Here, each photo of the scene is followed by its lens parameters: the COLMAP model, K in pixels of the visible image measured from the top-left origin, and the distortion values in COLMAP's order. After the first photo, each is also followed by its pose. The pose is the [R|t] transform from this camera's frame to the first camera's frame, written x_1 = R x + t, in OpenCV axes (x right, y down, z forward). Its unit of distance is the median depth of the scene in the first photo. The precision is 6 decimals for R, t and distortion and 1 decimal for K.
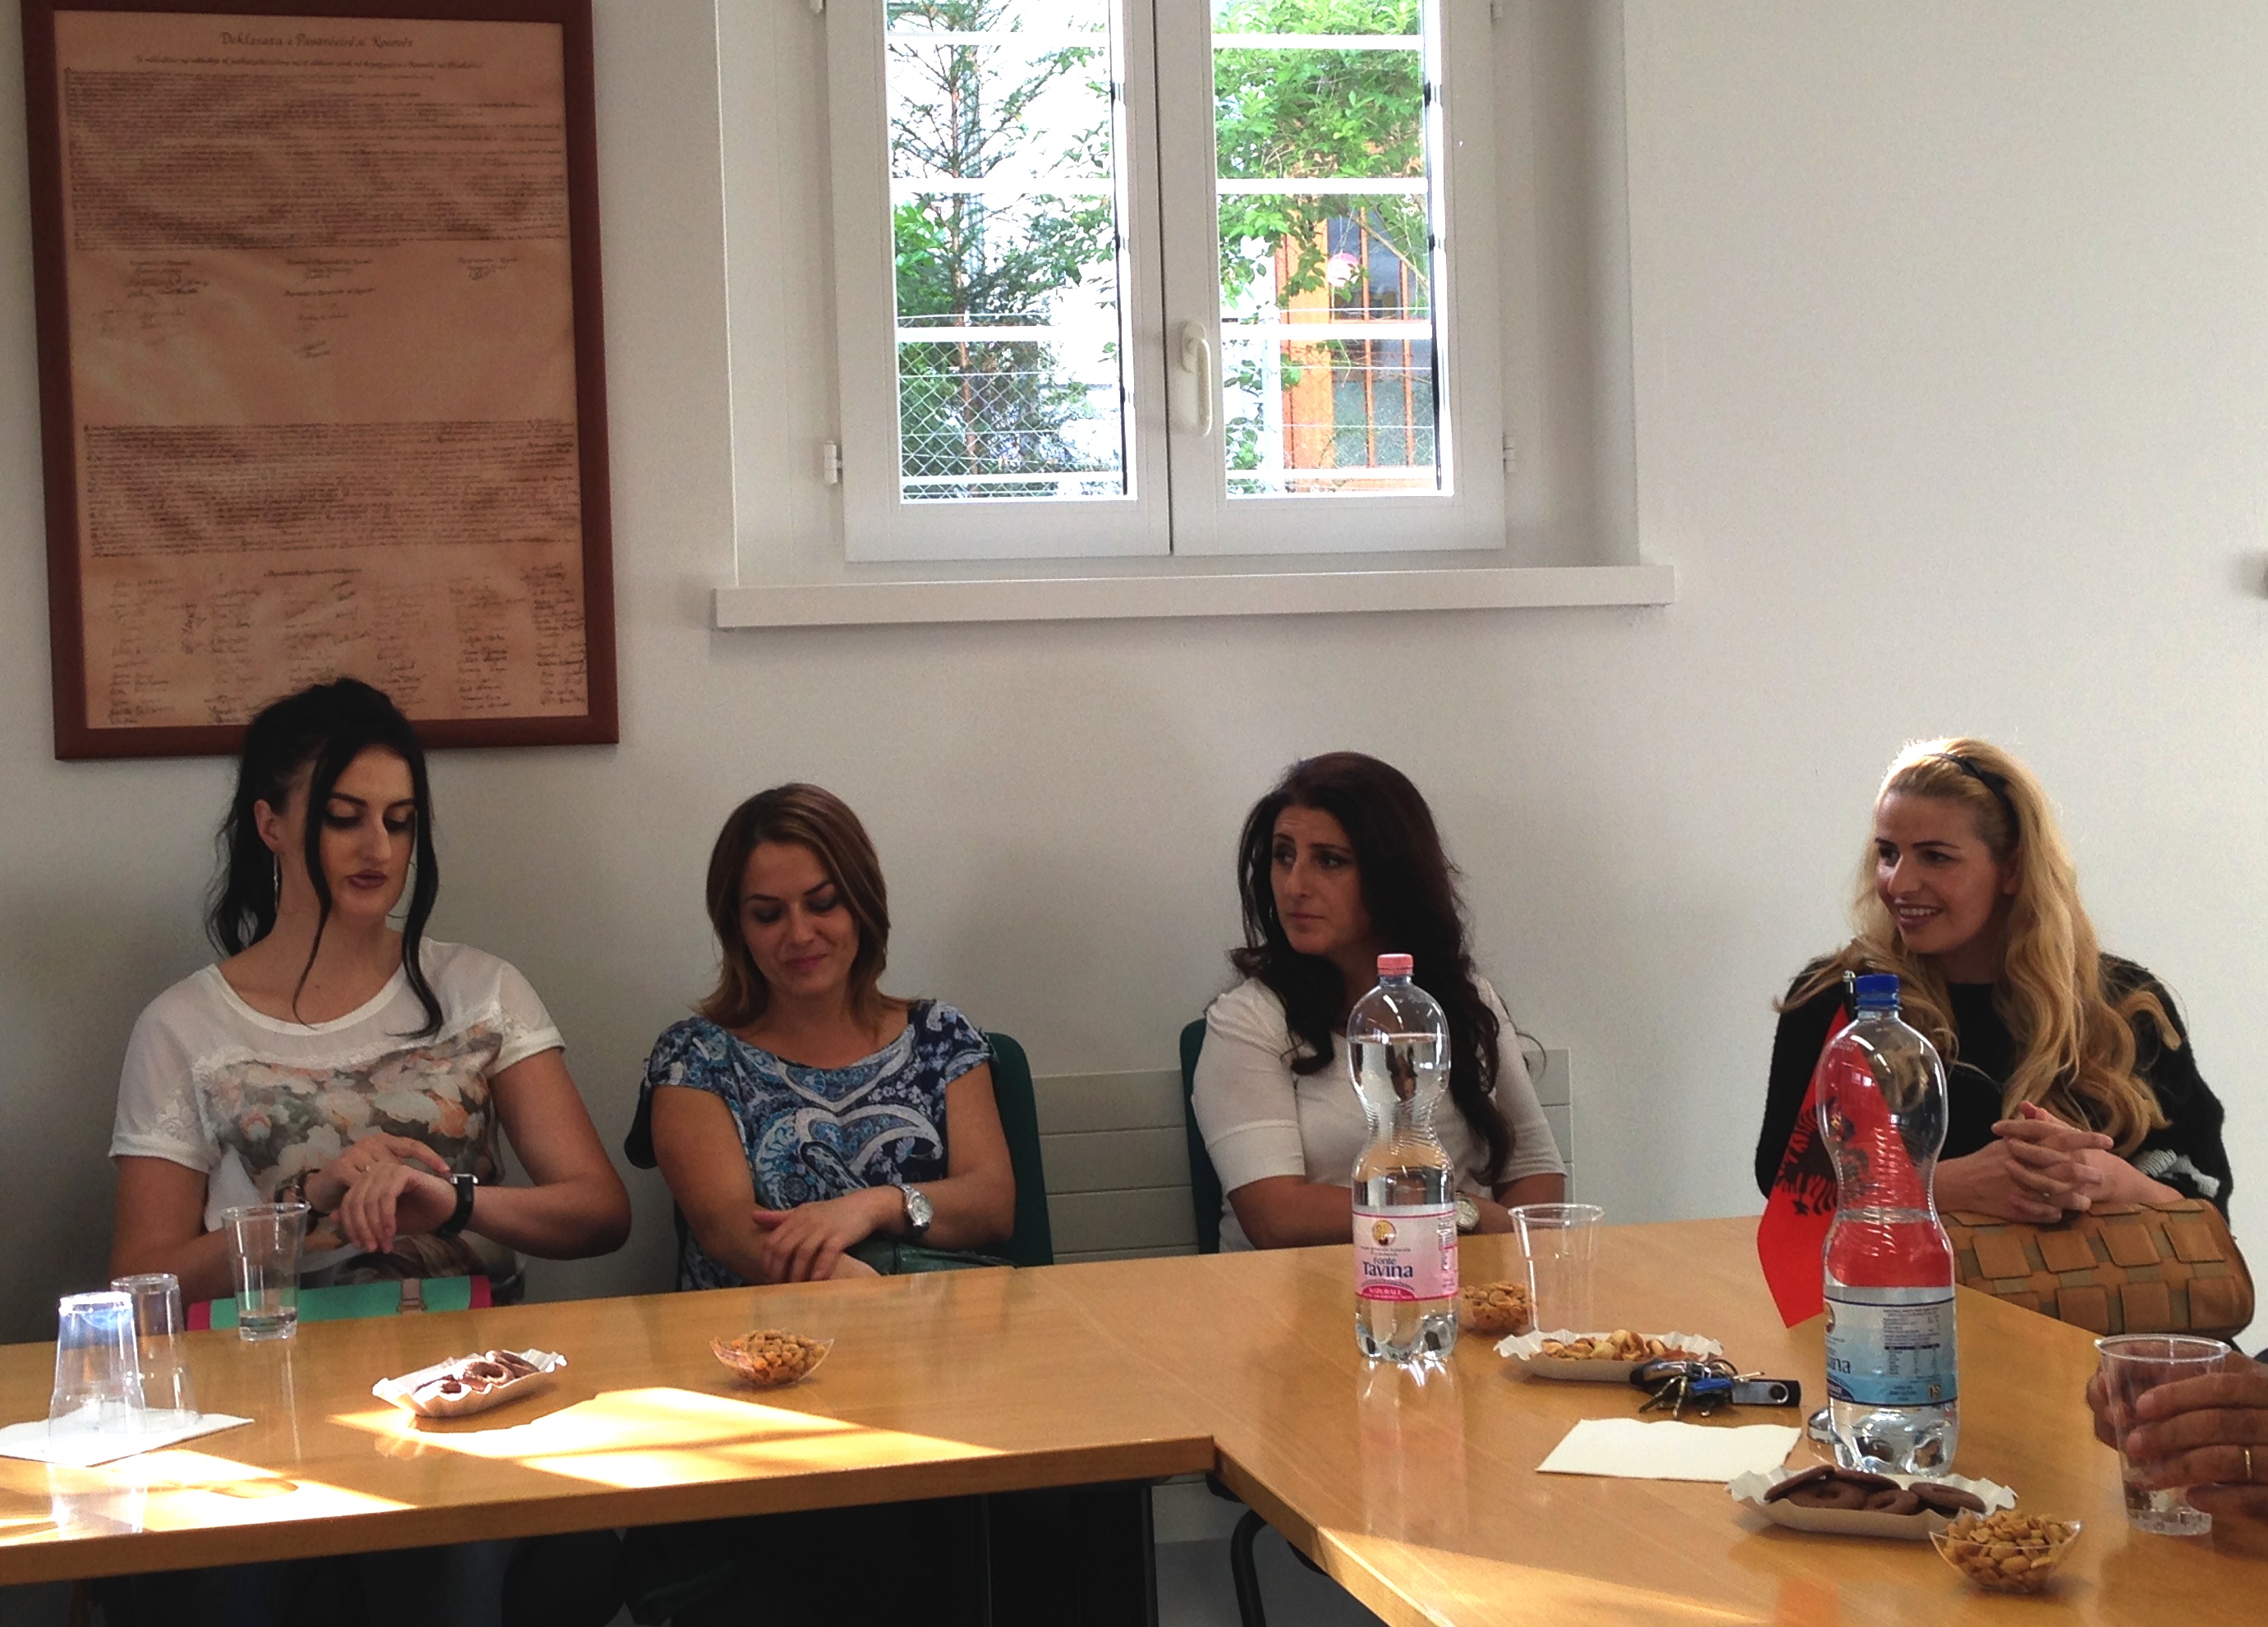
lens RADIAL K [[2902.2, 0, 1134.0], [0, 2902.2, 813.5], [0, 0, 1]] dist [0.054169, -0.041272]
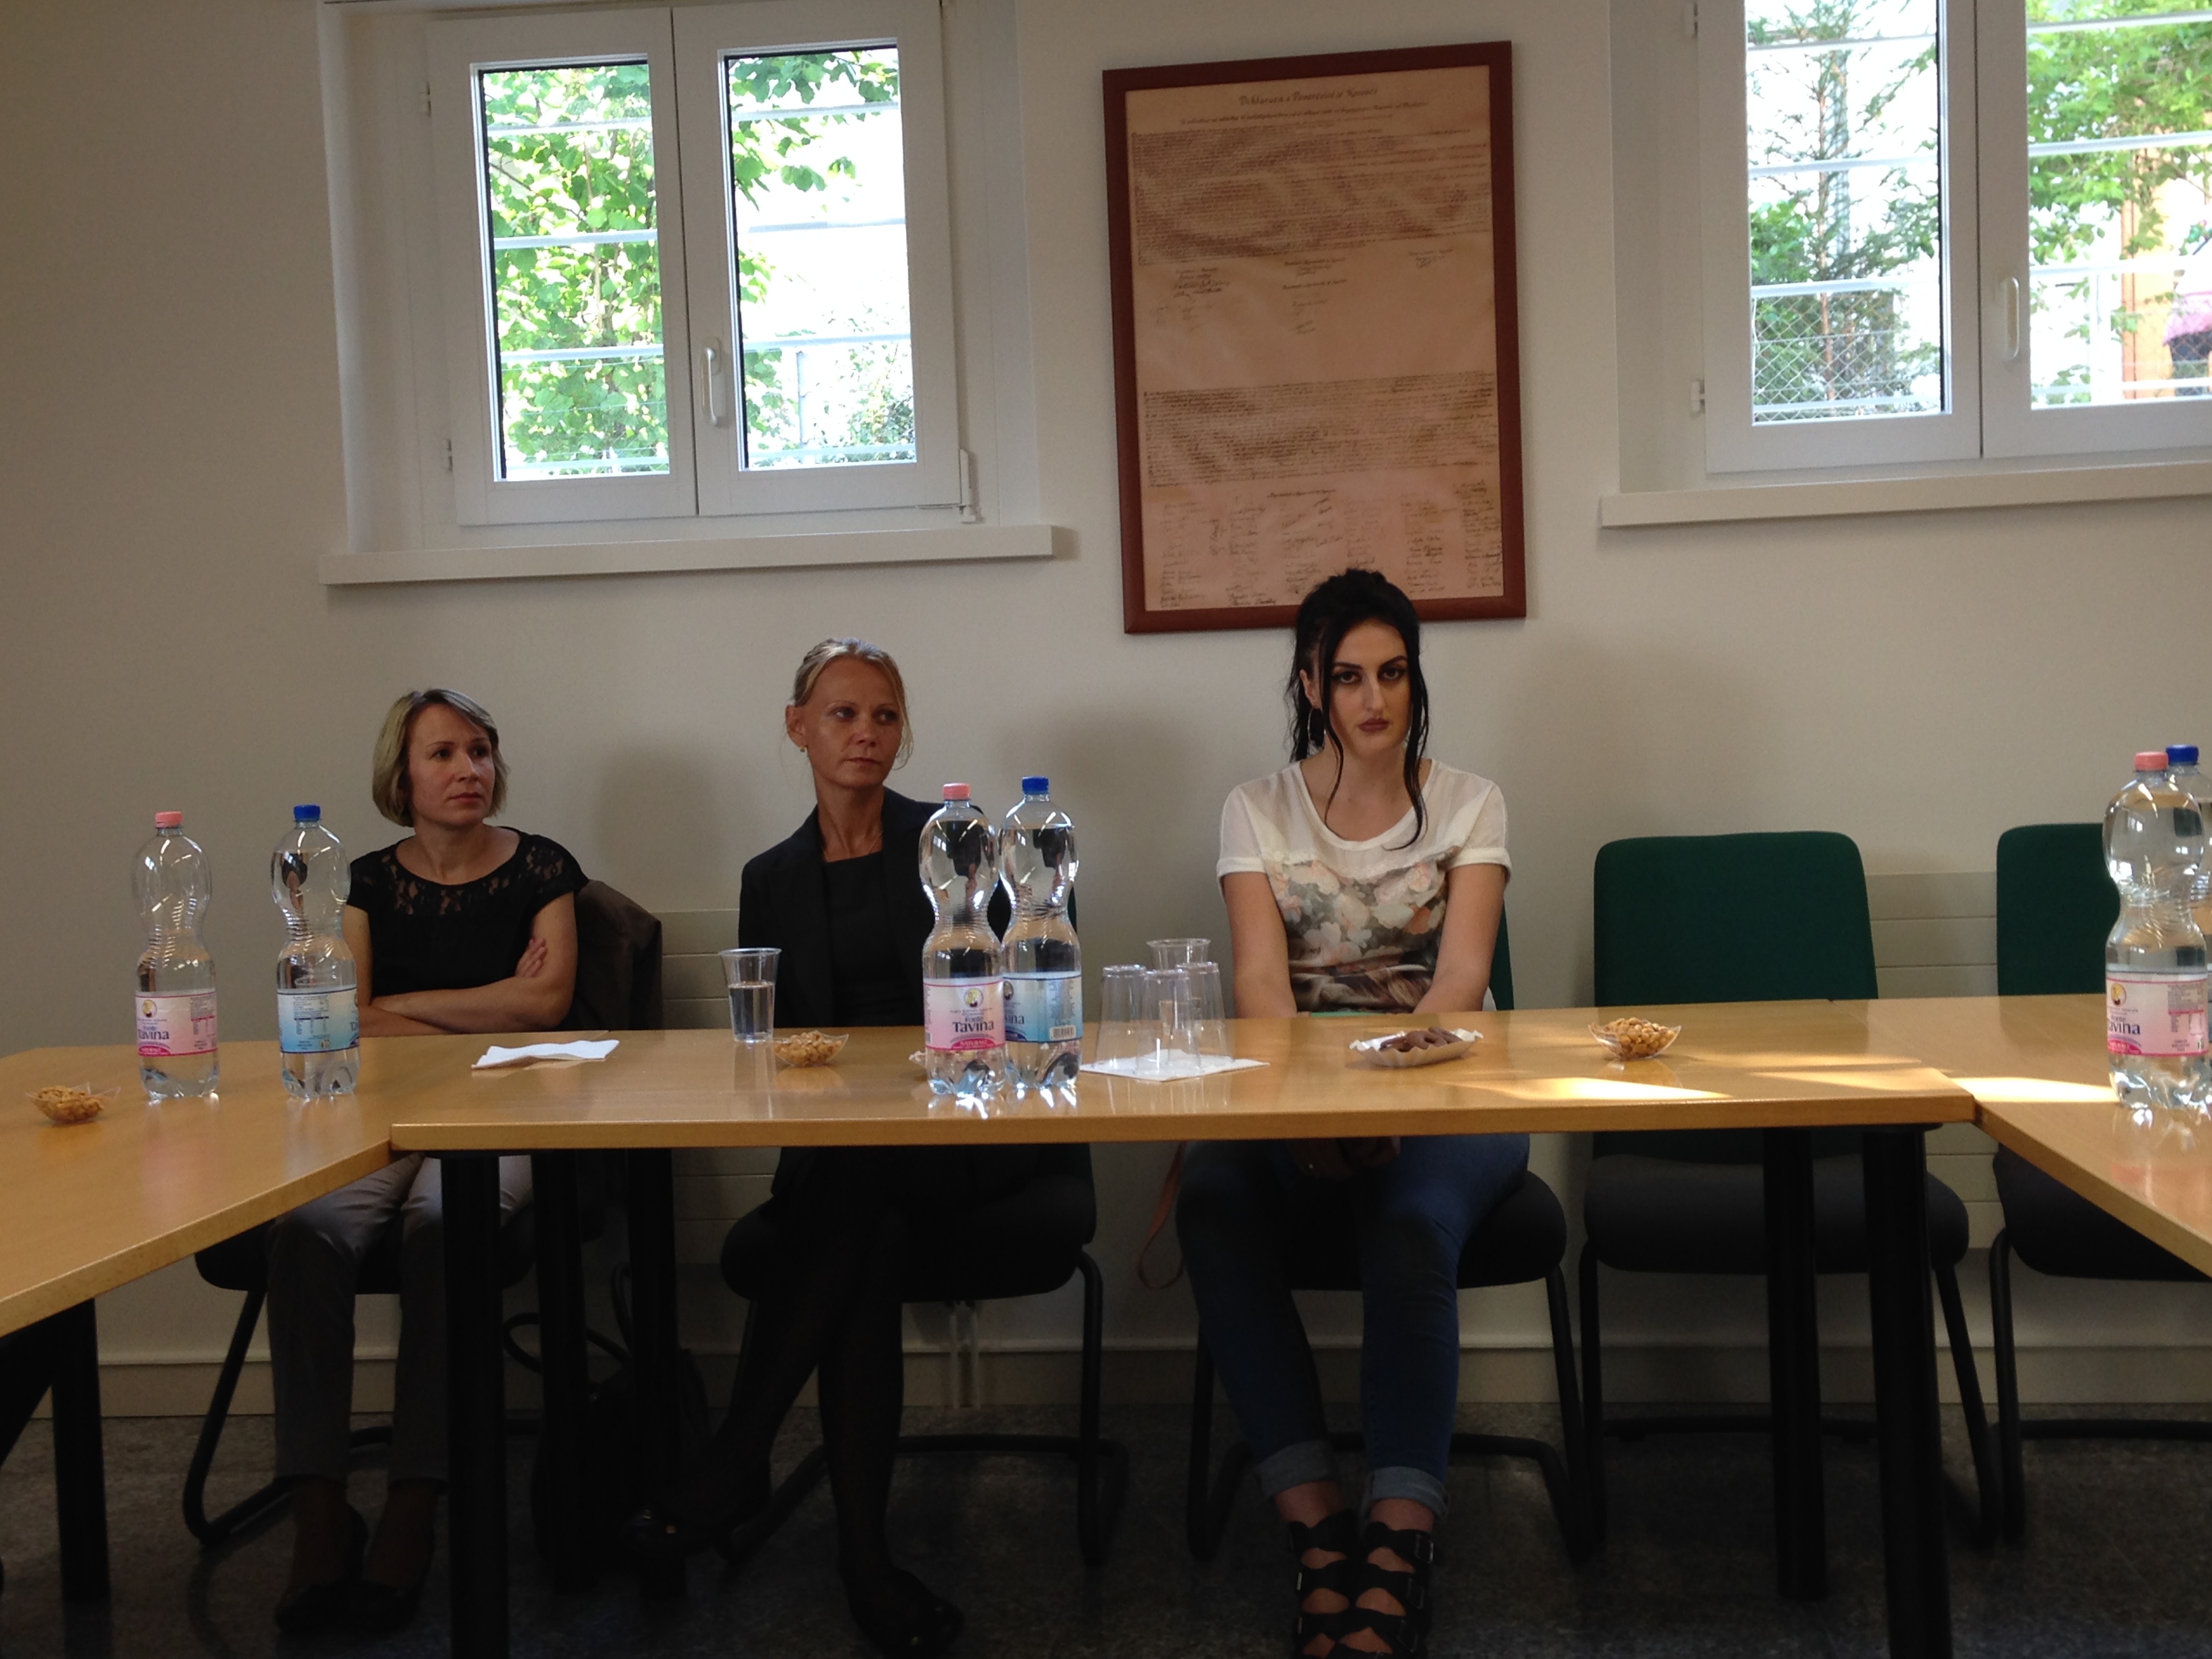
lens RADIAL K [[2435.8, 0, 1106.0], [0, 2435.8, 829.5], [0, 0, 1]] dist [0.011299, -0.042661]
pose [[0.940141, 0.013121, -0.340534, 0.019001], [-0.000487, 0.999309, 0.037160, 0.030421], [0.340786, -0.034769, 0.939498, -0.094740]]
